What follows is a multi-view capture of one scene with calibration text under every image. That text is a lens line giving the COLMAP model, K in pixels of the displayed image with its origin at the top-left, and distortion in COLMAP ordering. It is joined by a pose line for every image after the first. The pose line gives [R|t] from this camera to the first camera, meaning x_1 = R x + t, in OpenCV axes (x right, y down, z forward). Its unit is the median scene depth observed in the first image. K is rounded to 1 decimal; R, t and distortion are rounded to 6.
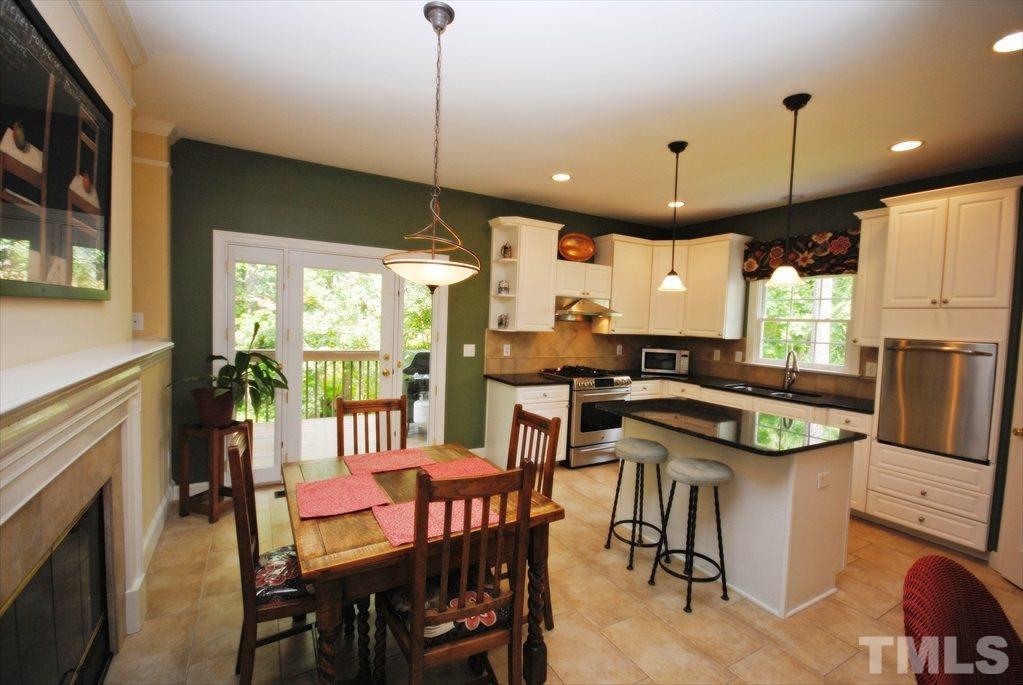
lens RADIAL K [[453.3, 0, 514.2], [0, 453.3, 343.4], [0, 0, 1]] dist [0.003768, -0.000406]
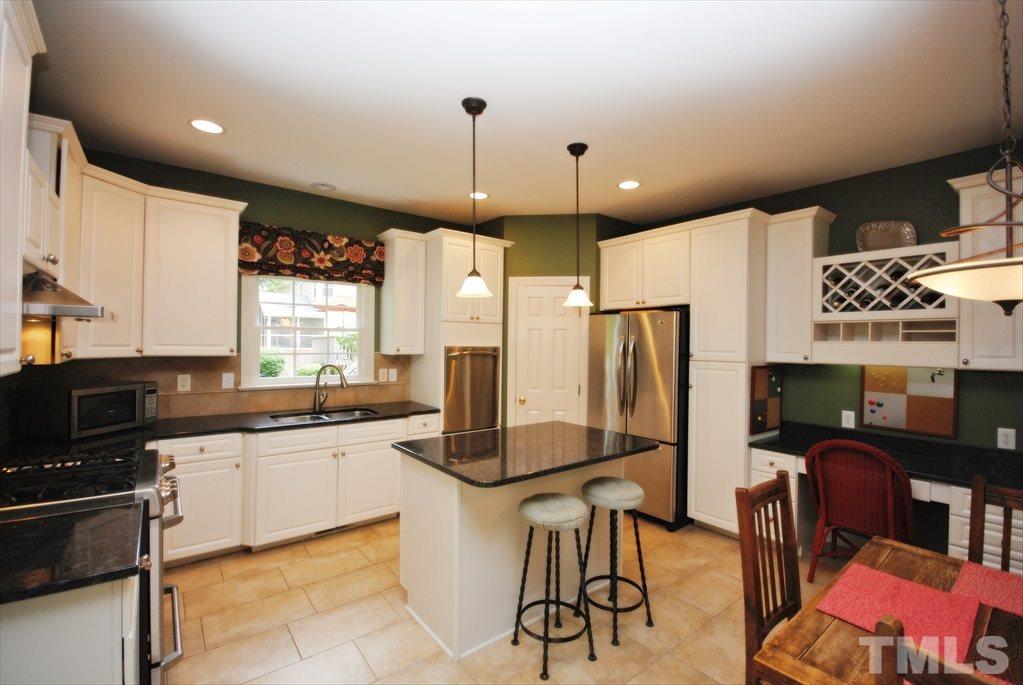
lens RADIAL K [[453.3, 0, 514.2], [0, 453.3, 343.4], [0, 0, 1]] dist [0.003768, -0.000406]
pose [[-0.146212, -0.044738, 0.988241, -0.304576], [0.029785, 0.998325, 0.049601, -0.057791], [-0.988805, 0.036687, -0.144634, 0.781193]]
